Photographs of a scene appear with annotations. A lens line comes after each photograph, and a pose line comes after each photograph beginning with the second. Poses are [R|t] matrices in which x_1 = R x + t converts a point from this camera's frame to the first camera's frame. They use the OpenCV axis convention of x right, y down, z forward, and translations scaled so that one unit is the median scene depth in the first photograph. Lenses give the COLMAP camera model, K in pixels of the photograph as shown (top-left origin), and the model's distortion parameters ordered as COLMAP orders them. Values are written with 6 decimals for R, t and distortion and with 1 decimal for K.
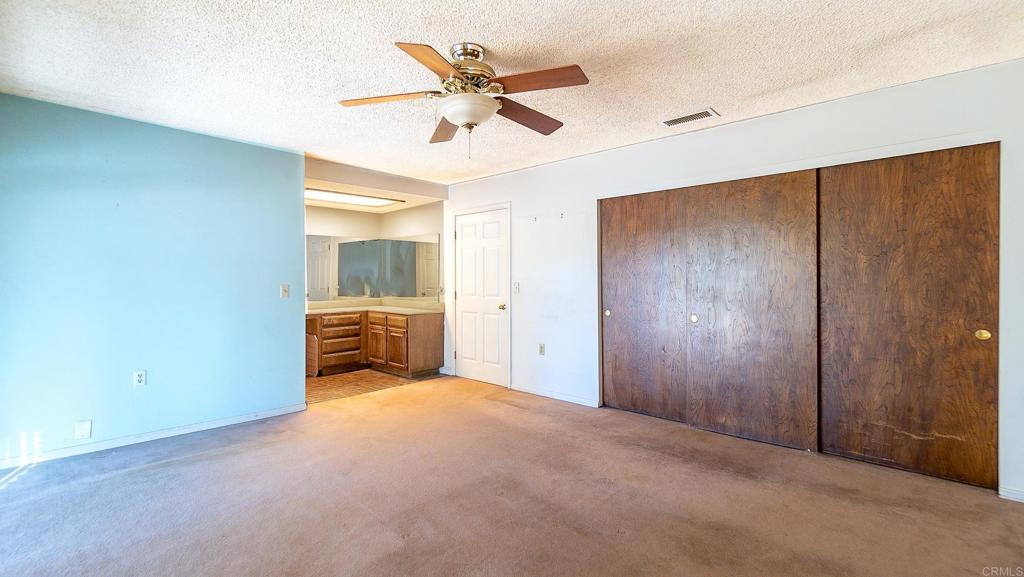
lens RADIAL K [[445.9, 0, 512.0], [0, 445.9, 288.5], [0, 0, 1]] dist [0.000140, 0.000070]
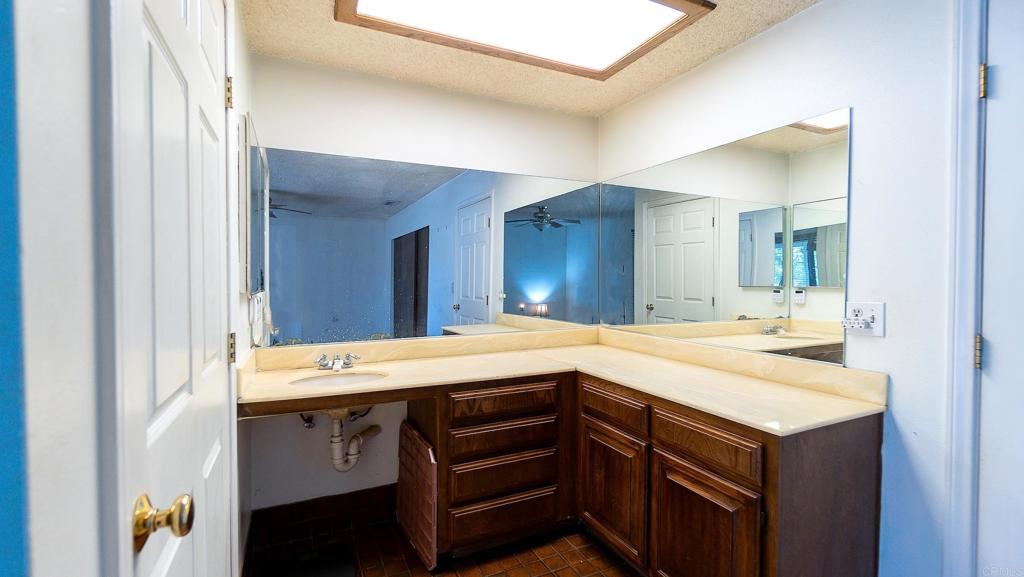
lens RADIAL K [[445.9, 0, 512.0], [0, 445.9, 288.5], [0, 0, 1]] dist [0.000140, 0.000070]
pose [[0.931262, 0.009609, -0.364224, -0.257712], [-0.009256, 0.999953, 0.002716, -0.014547], [0.364233, 0.000842, 0.931307, 0.692326]]
